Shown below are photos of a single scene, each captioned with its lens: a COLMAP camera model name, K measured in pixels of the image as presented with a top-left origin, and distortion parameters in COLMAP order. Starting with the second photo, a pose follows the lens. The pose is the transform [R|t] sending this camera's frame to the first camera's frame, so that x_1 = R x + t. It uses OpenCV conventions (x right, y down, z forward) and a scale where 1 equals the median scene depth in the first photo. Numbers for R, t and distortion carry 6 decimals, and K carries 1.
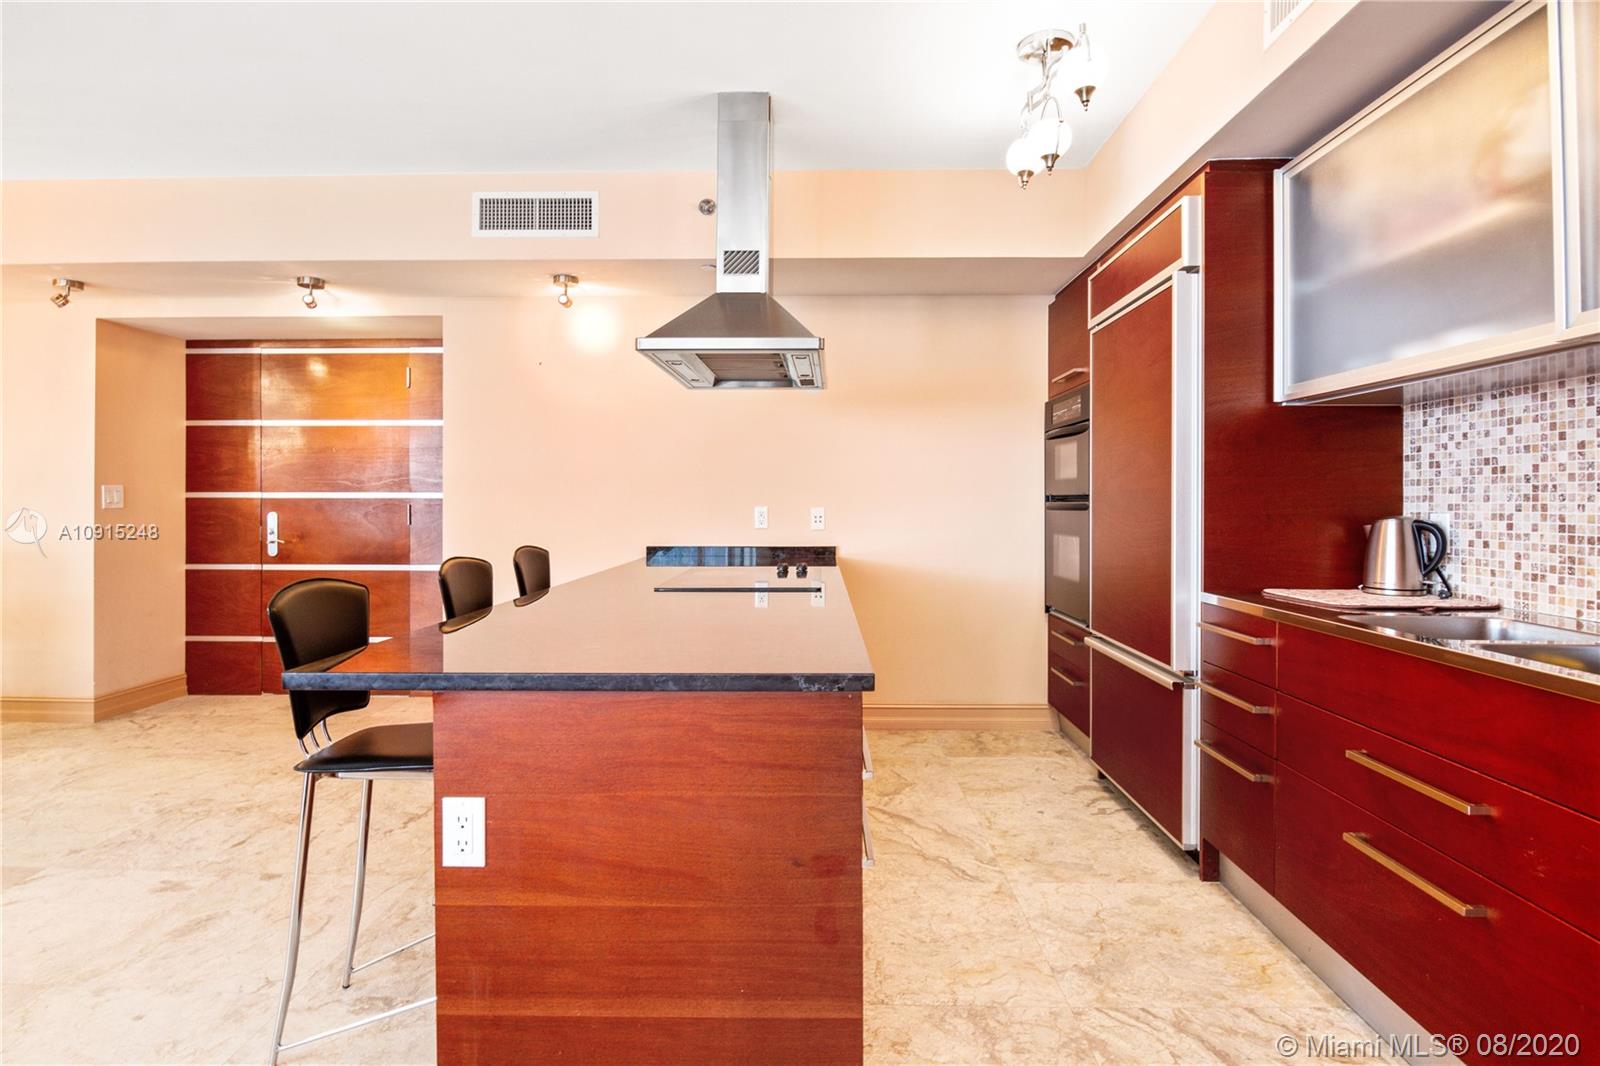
lens RADIAL K [[806.5, 0, 802.4], [0, 806.5, 506.5], [0, 0, 1]] dist [0.001633, -0.010202]
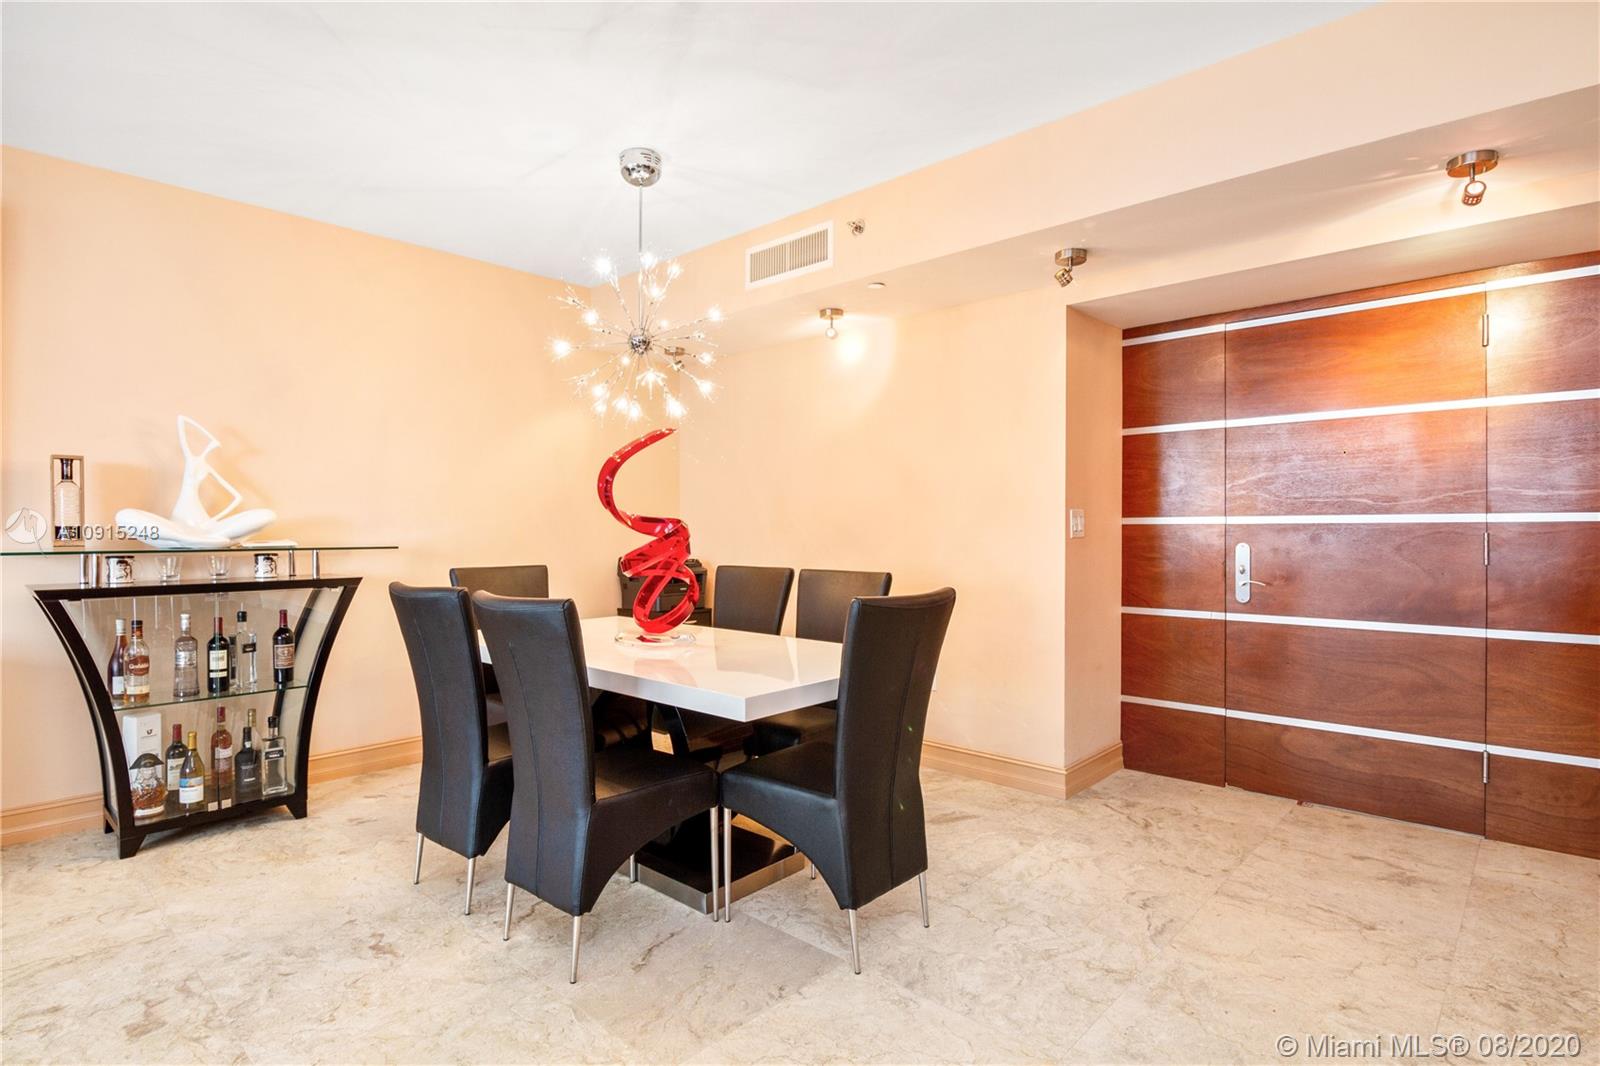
lens RADIAL K [[809.3, 0, 798.5], [0, 809.3, 535.7], [0, 0, 1]] dist [0.002053, -0.010901]
pose [[0.745074, 0.001570, -0.666980, -0.586644], [-0.000481, 0.999998, 0.001817, -0.001070], [0.666982, -0.001033, 0.745073, 0.221402]]
